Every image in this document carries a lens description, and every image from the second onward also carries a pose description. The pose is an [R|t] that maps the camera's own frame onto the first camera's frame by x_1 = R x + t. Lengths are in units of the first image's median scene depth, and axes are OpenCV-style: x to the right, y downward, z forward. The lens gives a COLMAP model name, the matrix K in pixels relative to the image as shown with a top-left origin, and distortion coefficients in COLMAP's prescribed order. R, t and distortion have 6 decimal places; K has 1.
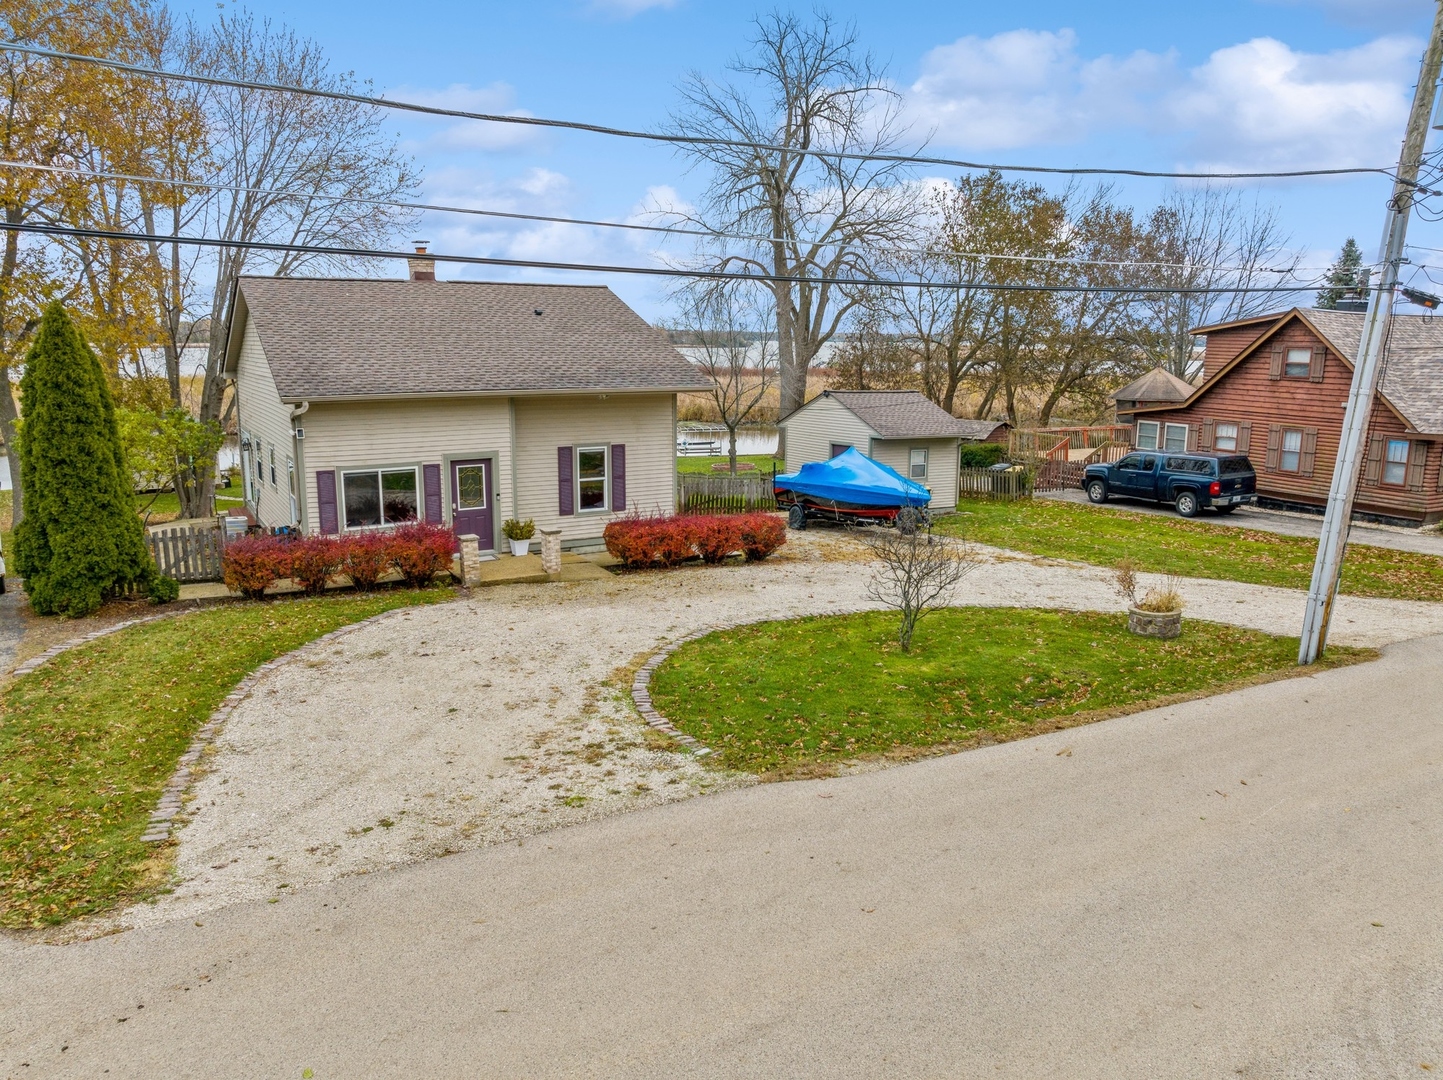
lens RADIAL K [[1021.0, 0, 721.5], [0, 1021.0, 540.0], [0, 0, 1]] dist [-0.019640, -0.002000]
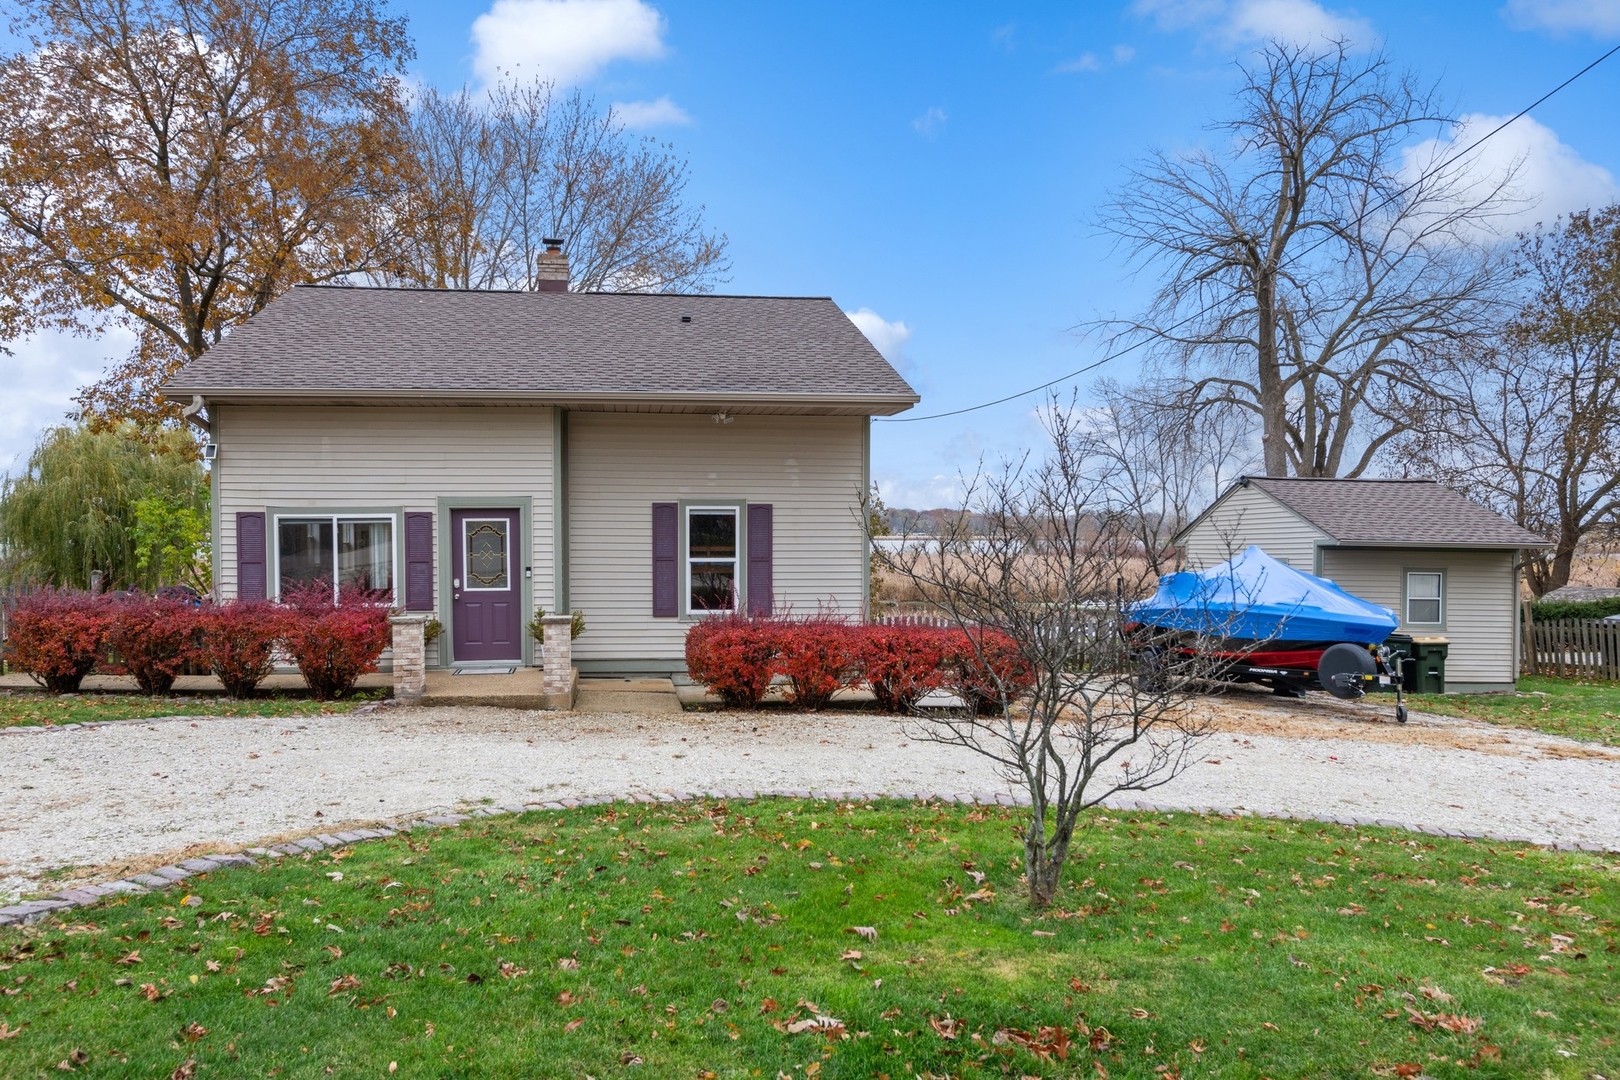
lens RADIAL K [[1087.5, 0, 778.9], [0, 1087.5, 568.5], [0, 0, 1]] dist [0.057809, -0.068205]
pose [[0.904055, 0.001309, -0.427414, 0.182947], [-0.078685, 0.983414, -0.163420, 0.047012], [0.420111, 0.181372, 0.889163, 0.449624]]
